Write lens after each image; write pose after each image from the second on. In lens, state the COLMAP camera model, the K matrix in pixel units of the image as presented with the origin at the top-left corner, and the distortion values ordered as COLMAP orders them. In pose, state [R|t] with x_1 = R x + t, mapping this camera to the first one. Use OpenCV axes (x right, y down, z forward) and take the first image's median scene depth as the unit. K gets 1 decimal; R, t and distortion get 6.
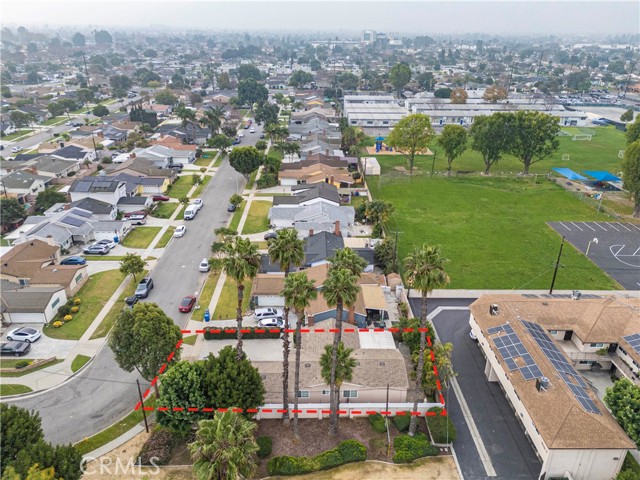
lens RADIAL K [[465.2, 0, 322.1], [0, 465.2, 240.0], [0, 0, 1]] dist [0.095389, -0.095416]
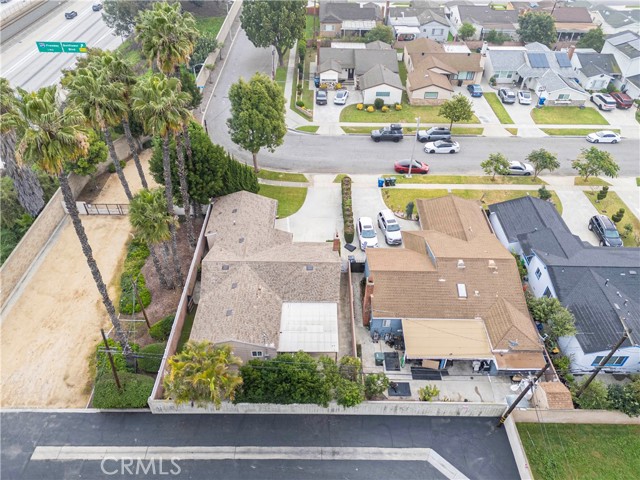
lens RADIAL K [[465.2, 0, 322.1], [0, 465.2, 240.0], [0, 0, 1]] dist [0.095389, -0.095416]
pose [[-0.023724, 0.640832, -0.767314, 0.289734], [-0.430786, 0.686064, 0.586293, -0.128888], [0.902142, 0.344457, 0.259786, 0.464008]]
